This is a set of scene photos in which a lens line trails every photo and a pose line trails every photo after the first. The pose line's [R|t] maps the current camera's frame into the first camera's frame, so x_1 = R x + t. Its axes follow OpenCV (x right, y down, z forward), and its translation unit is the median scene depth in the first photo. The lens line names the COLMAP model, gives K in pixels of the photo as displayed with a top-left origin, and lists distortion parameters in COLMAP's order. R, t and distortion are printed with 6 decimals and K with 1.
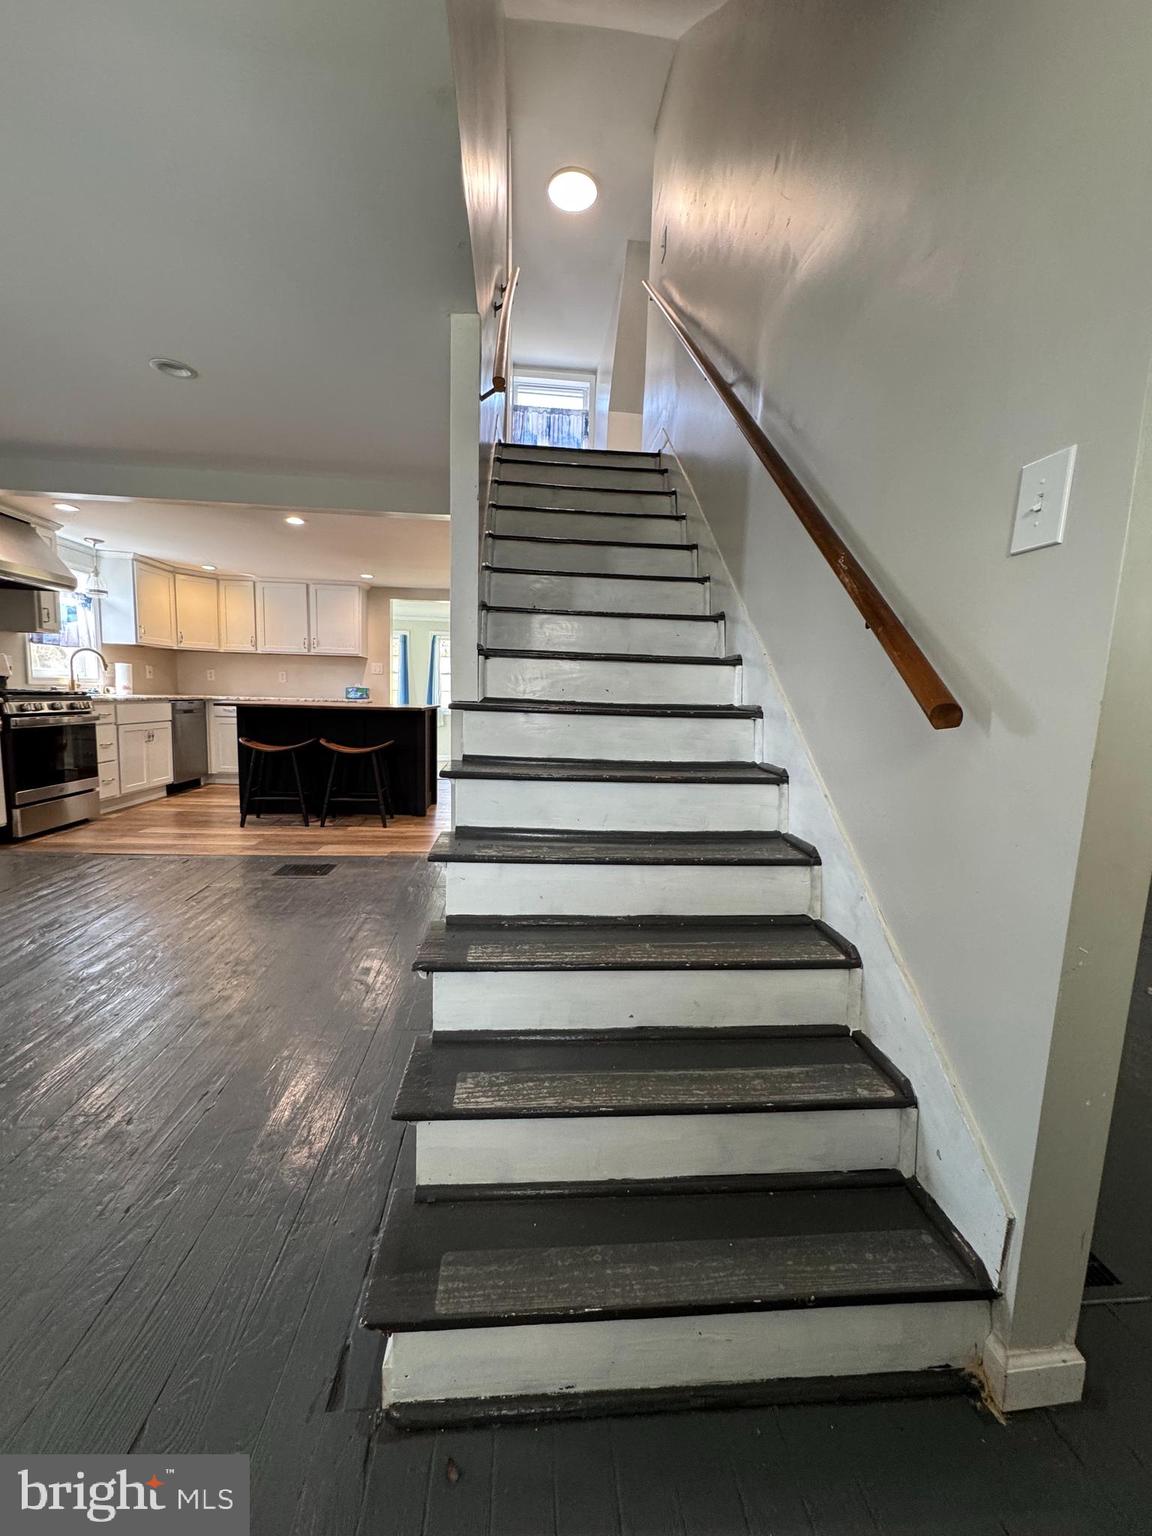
lens RADIAL K [[611.8, 0, 576.8], [0, 611.8, 765.1], [0, 0, 1]] dist [0.000320, 0.000032]
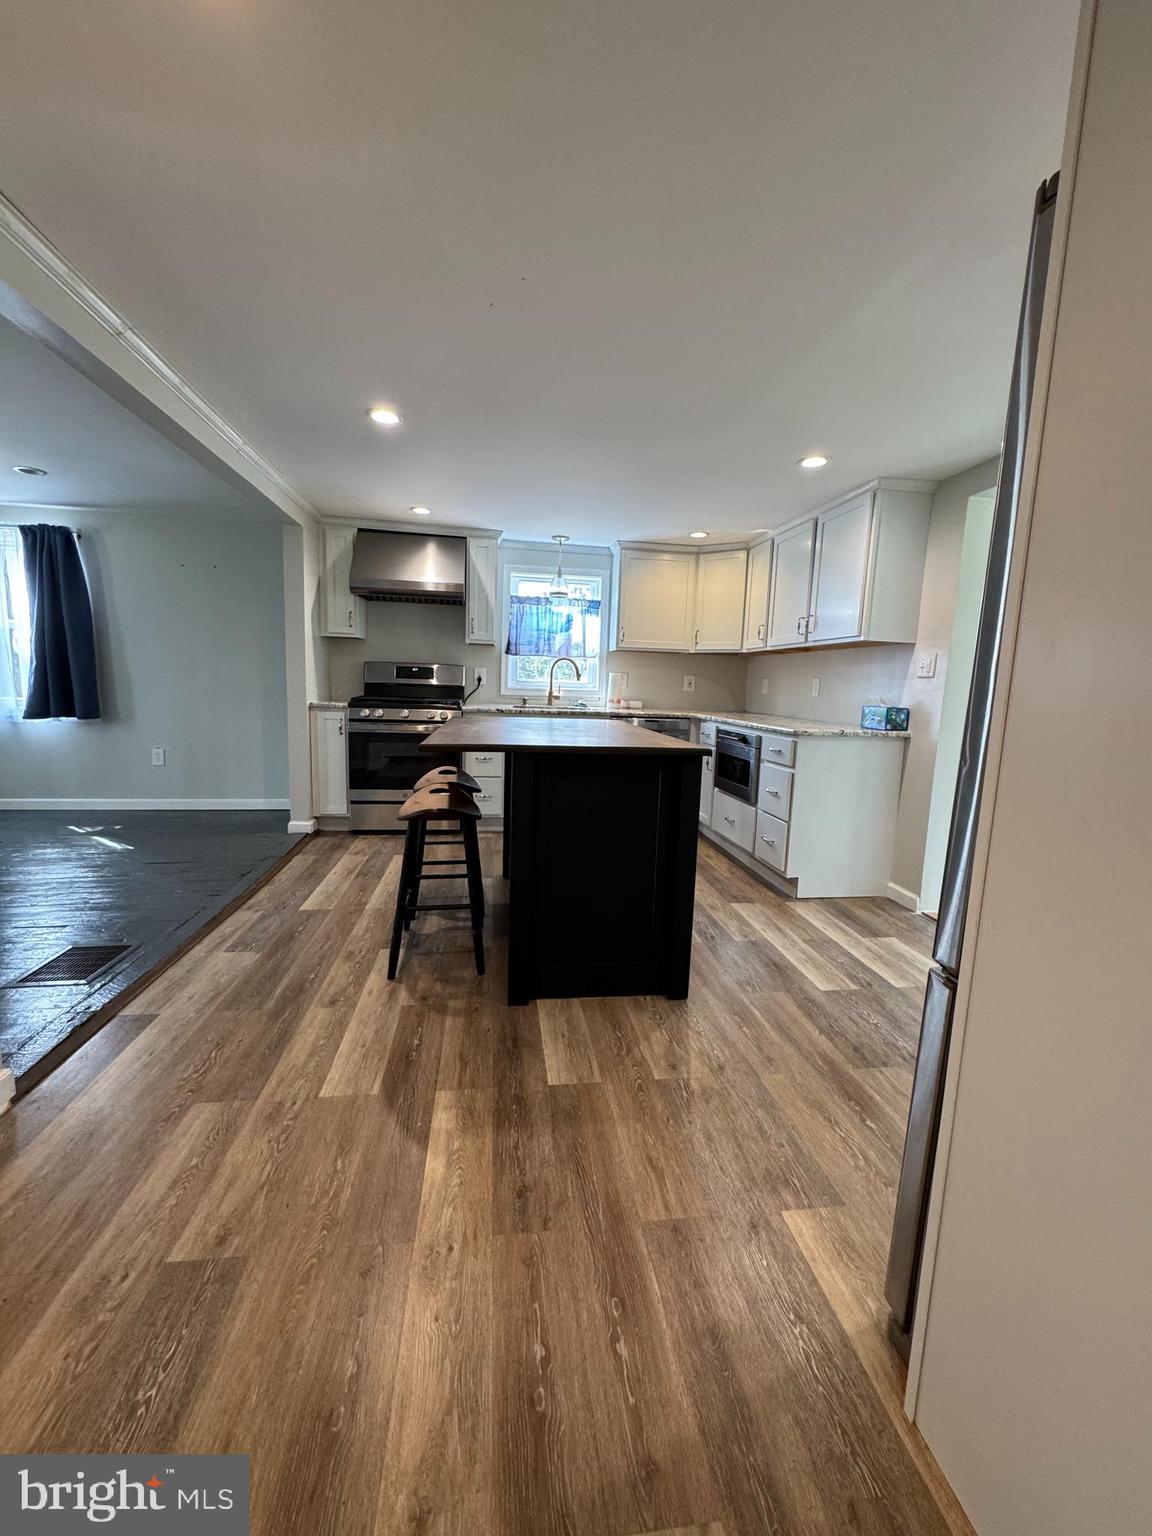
lens RADIAL K [[613.0, 0, 573.7], [0, 613.0, 765.9], [0, 0, 1]] dist [-0.002993, 0.000283]
pose [[0.057288, 0.106492, -0.992662, 0.153584], [-0.148846, 0.984093, 0.096982, -0.126803], [0.987200, 0.142197, 0.072228, 1.015130]]
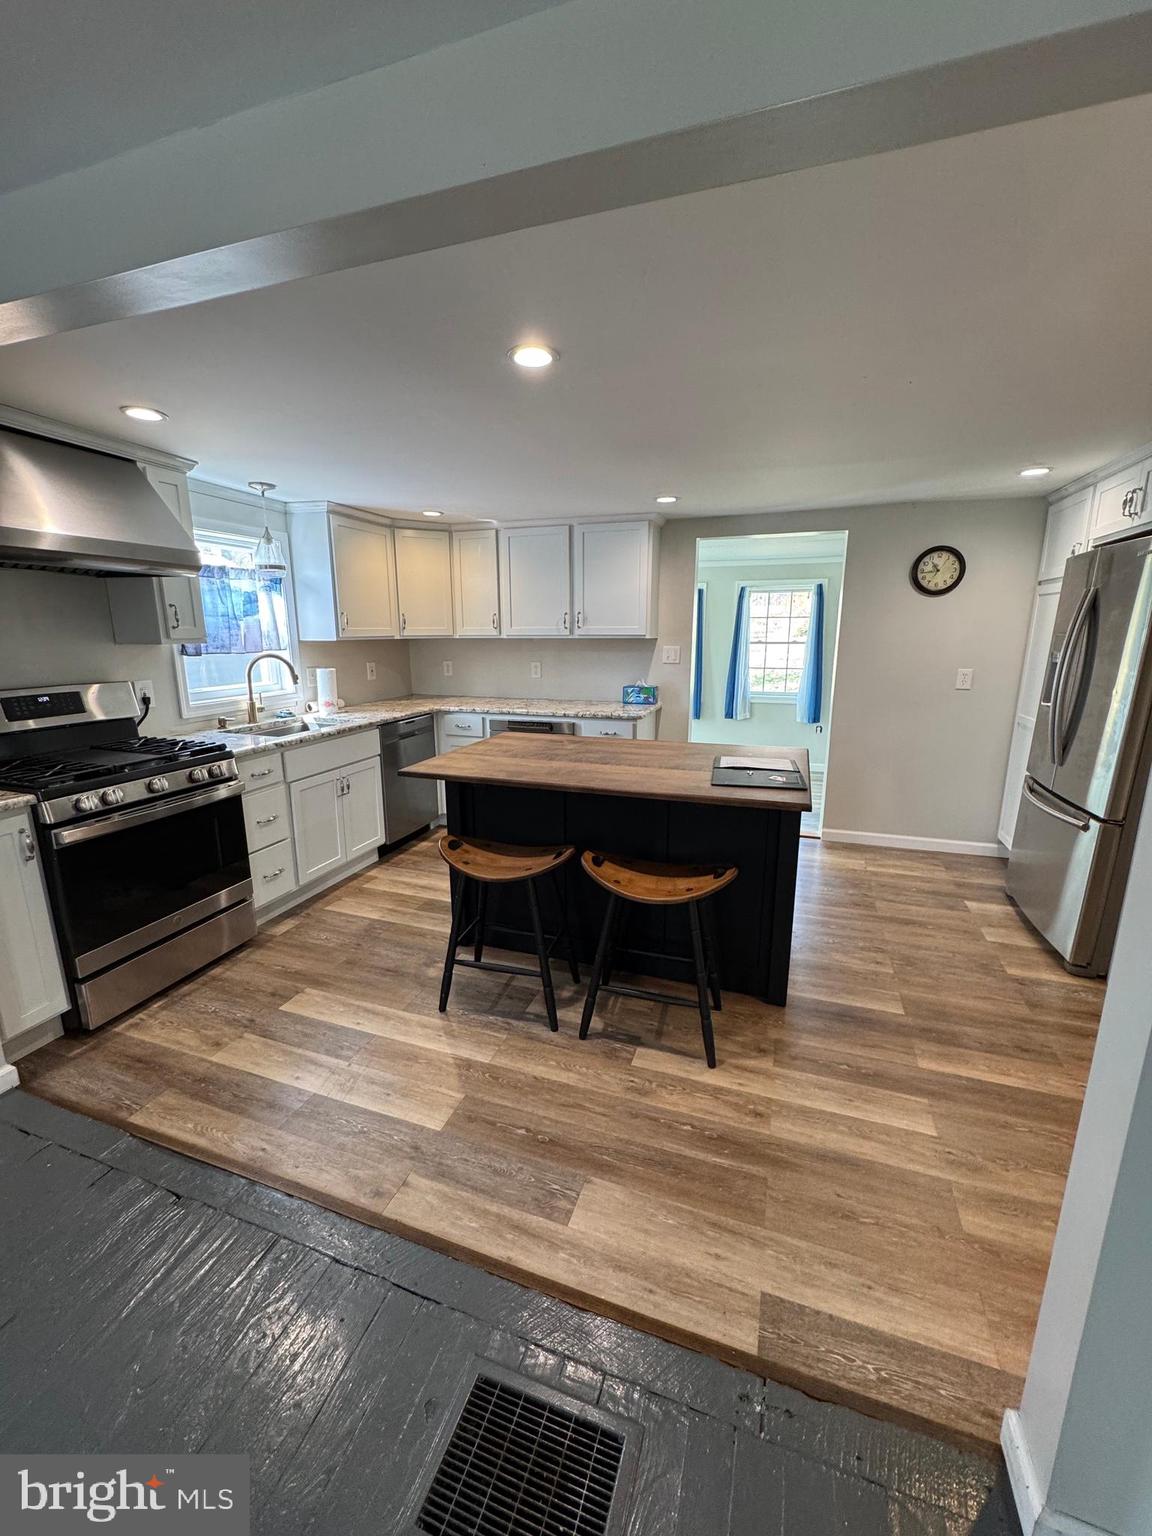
lens RADIAL K [[613.0, 0, 573.7], [0, 613.0, 765.9], [0, 0, 1]] dist [-0.002993, 0.000283]
pose [[0.913725, 0.056646, -0.402365, -0.223345], [-0.017082, 0.994715, 0.101248, -0.149202], [0.405973, -0.085640, 0.909863, 0.534784]]
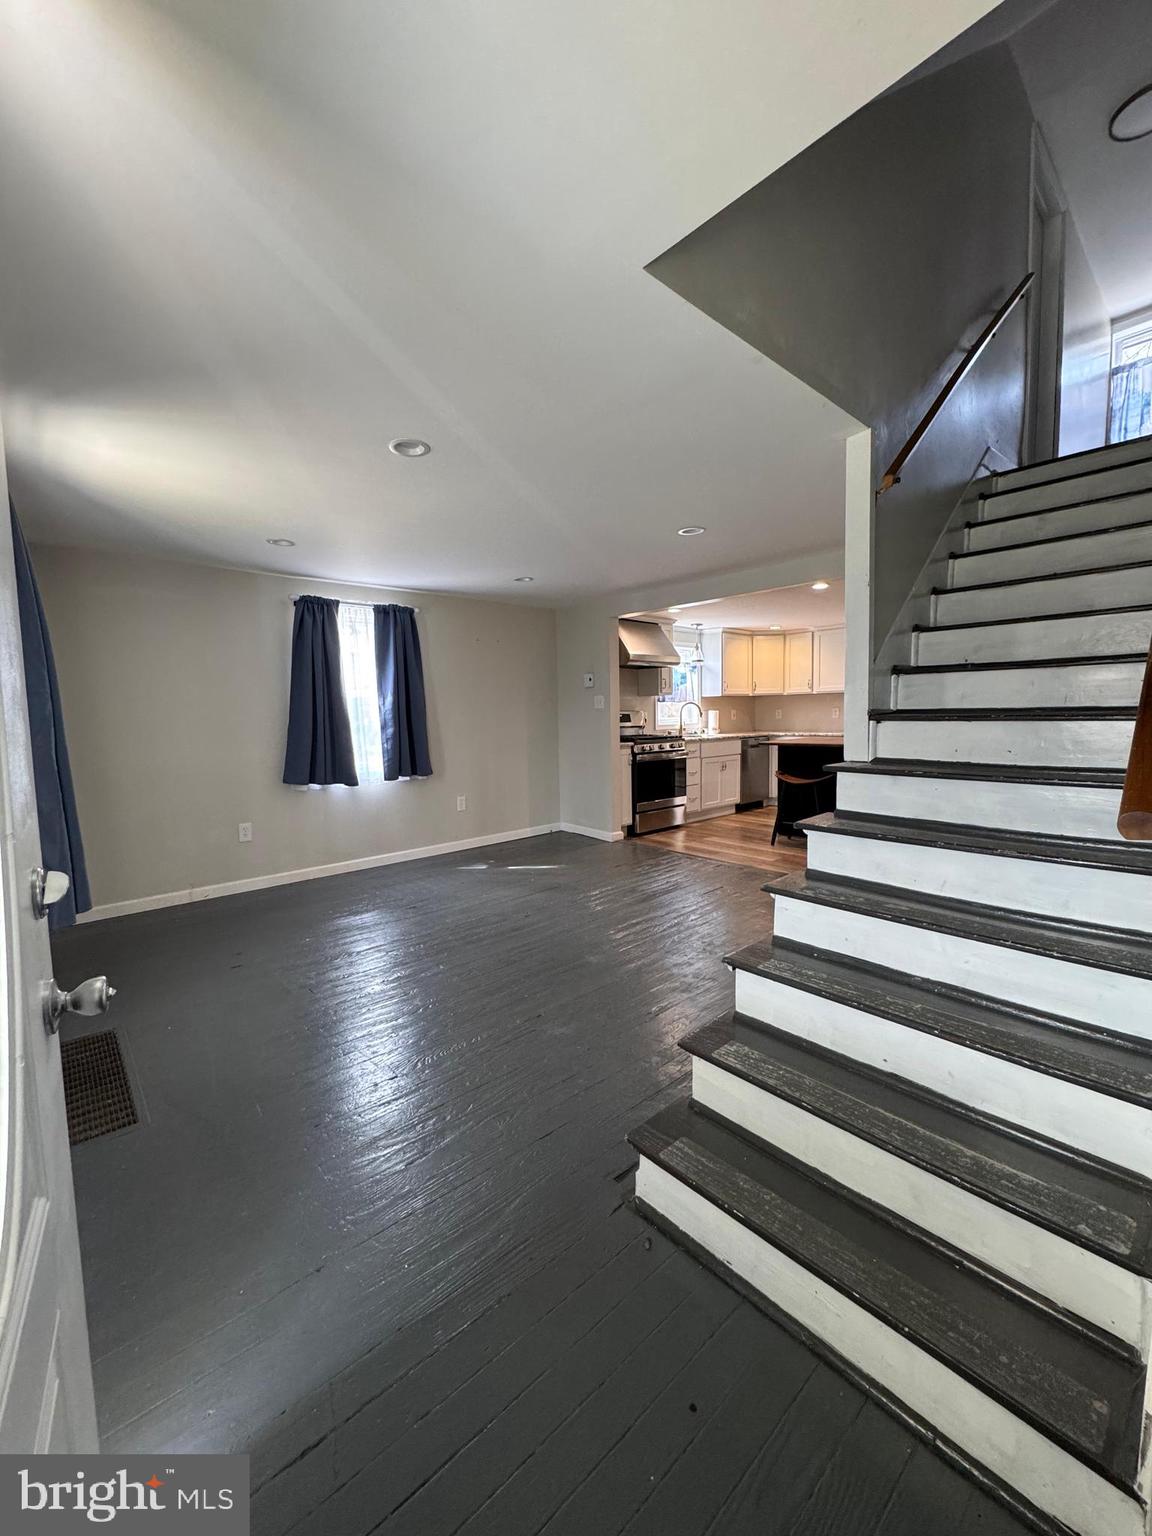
lens RADIAL K [[613.0, 0, 573.7], [0, 613.0, 765.9], [0, 0, 1]] dist [-0.002993, 0.000283]
pose [[0.598601, 0.026547, -0.800607, 0.166426], [-0.053345, 0.998553, -0.006774, -0.023929], [0.799269, 0.046763, 0.599151, -0.040509]]
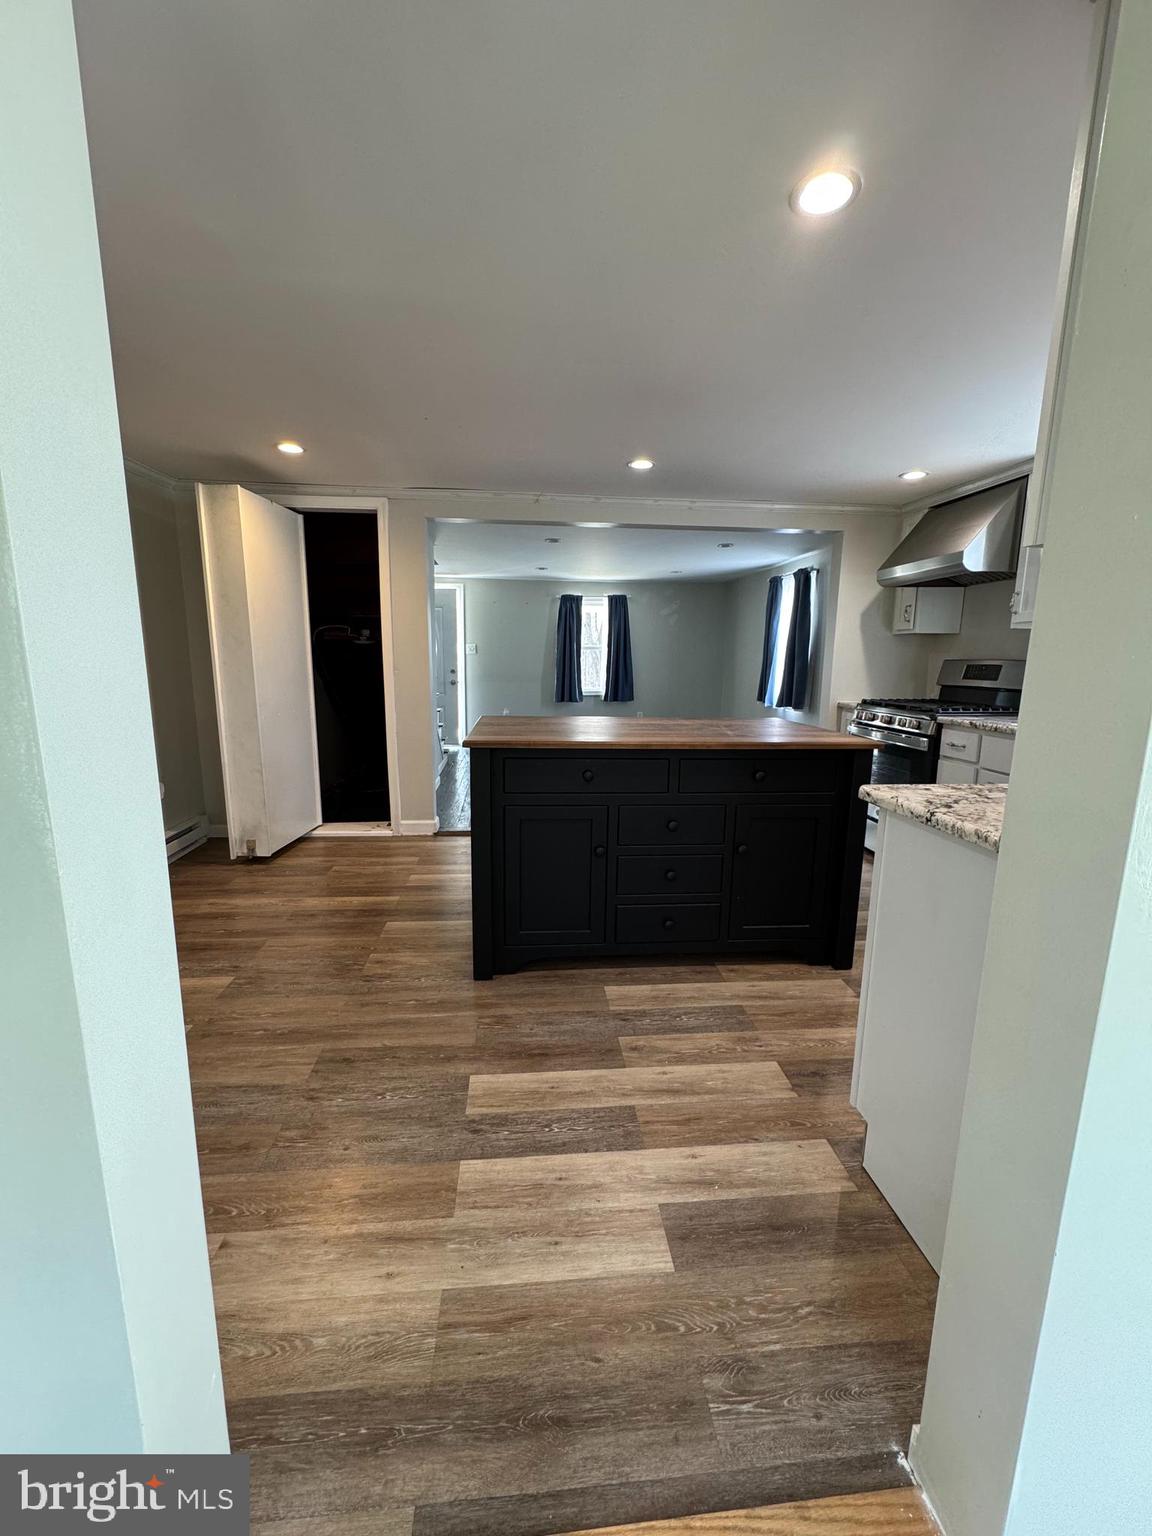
lens RADIAL K [[613.0, 0, 573.7], [0, 613.0, 765.9], [0, 0, 1]] dist [-0.002993, 0.000283]
pose [[-0.998920, -0.042096, -0.019652, -0.322320], [-0.045970, 0.956766, 0.287203, -0.220306], [0.006713, 0.287797, -0.957668, 1.547058]]
